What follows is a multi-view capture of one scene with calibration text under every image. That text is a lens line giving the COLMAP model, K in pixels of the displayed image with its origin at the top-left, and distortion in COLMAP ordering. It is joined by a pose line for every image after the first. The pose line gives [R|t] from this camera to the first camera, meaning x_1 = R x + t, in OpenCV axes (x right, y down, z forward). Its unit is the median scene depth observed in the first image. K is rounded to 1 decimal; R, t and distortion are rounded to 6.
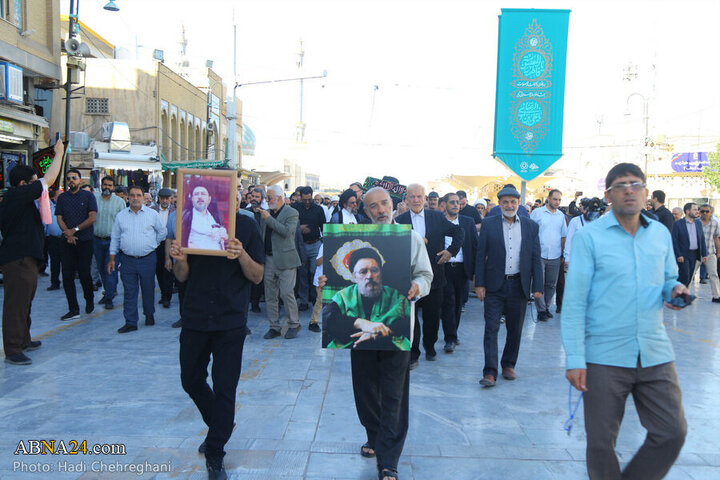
lens RADIAL K [[703.7, 0, 360.0], [0, 703.7, 240.0], [0, 0, 1]] dist [-0.001726, 0.121777]
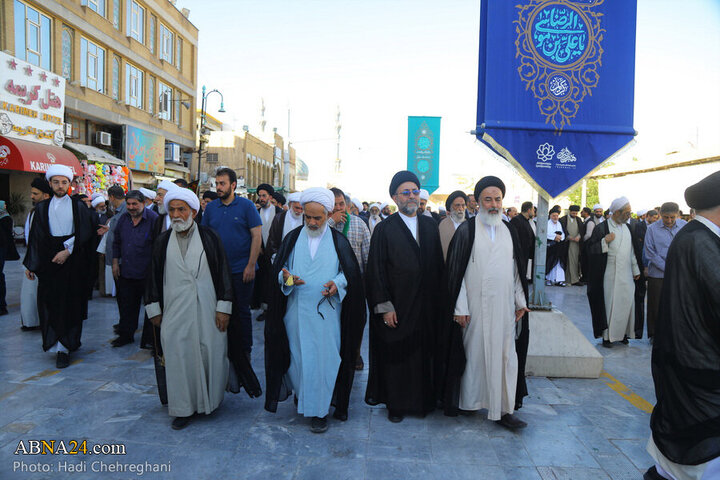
lens RADIAL K [[472.0, 0, 360.0], [0, 472.0, 240.0], [0, 0, 1]] dist [-0.127455, 0.070640]
pose [[0.999141, -0.001295, -0.041419, 0.051328], [0.001639, 0.999964, 0.008293, 0.010042], [0.041406, -0.008354, 0.999107, -0.165120]]
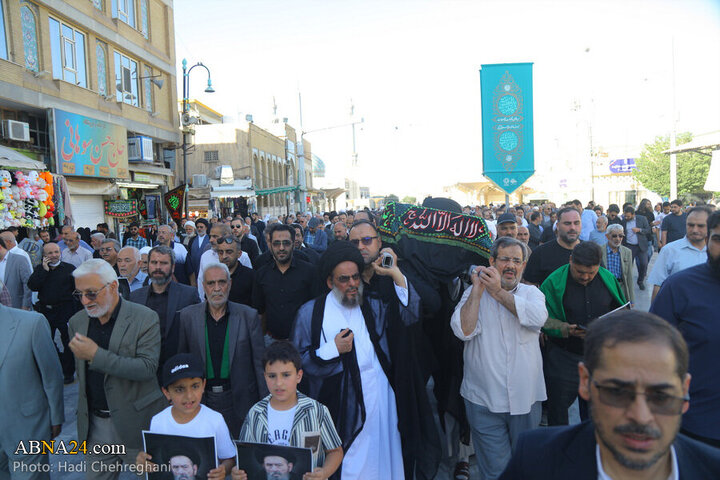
lens RADIAL K [[472.0, 0, 360.0], [0, 472.0, 240.0], [0, 0, 1]] dist [-0.127455, 0.070640]
pose [[0.994516, -0.060662, -0.085193, 0.012288], [0.062563, 0.997844, 0.019823, -0.013334], [0.083806, -0.025044, 0.996167, 0.047688]]
